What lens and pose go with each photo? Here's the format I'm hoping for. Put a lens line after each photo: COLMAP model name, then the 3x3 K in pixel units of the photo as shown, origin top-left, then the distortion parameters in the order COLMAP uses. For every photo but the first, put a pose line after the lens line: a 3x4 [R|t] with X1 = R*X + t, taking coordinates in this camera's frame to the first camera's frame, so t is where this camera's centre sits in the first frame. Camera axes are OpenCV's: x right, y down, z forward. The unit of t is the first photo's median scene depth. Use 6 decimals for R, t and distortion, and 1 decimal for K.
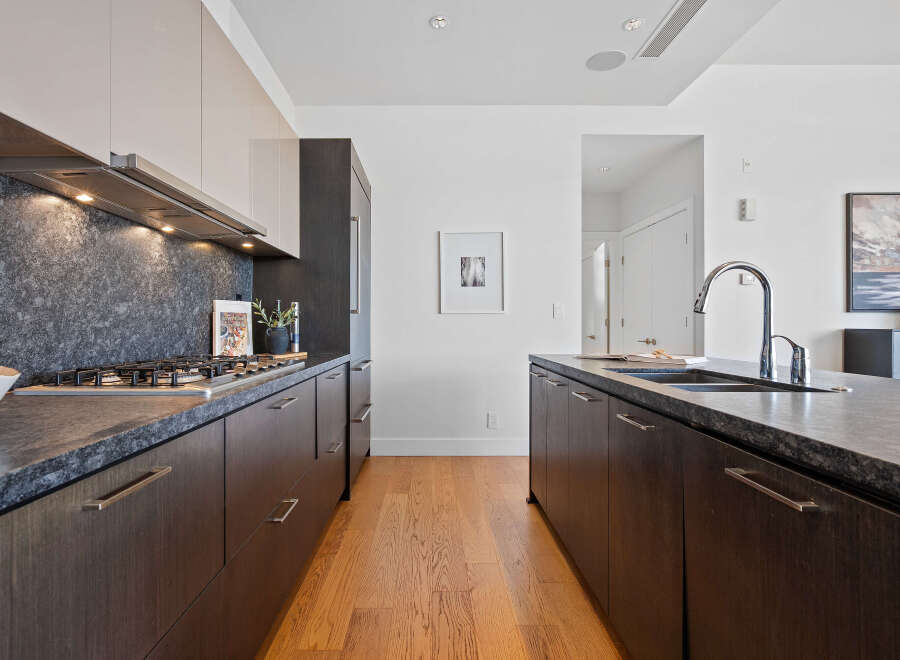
lens RADIAL K [[444.5, 0, 450.0], [0, 444.5, 330.0], [0, 0, 1]] dist [0.004128, 0.001185]
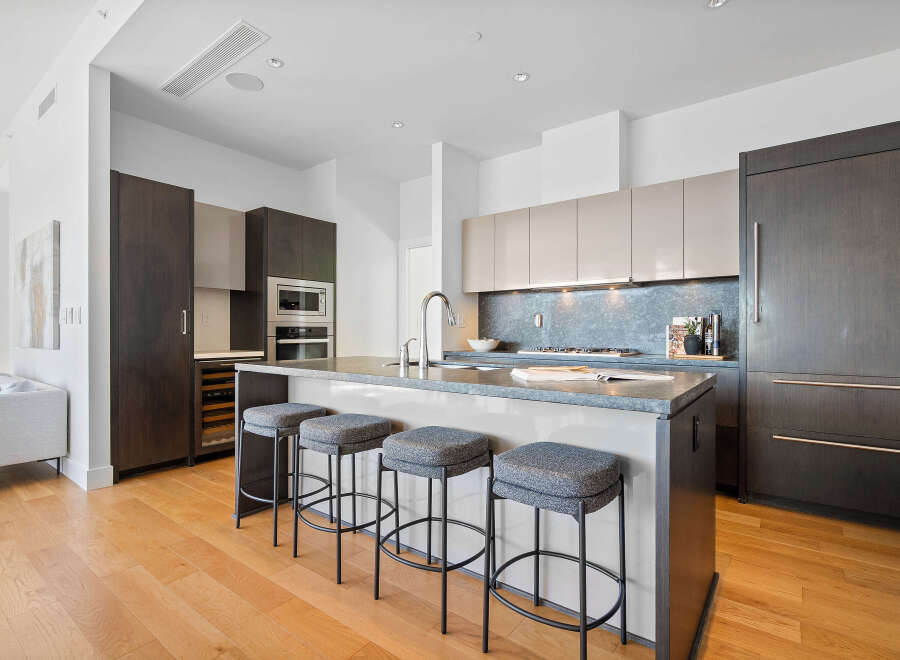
lens RADIAL K [[444.5, 0, 450.0], [0, 444.5, 330.0], [0, 0, 1]] dist [0.004128, 0.001185]
pose [[-0.612713, -0.000449, -0.790306, 1.682556], [-0.011438, 0.999900, 0.008299, -0.036764], [0.790223, 0.014124, -0.612657, 1.817114]]
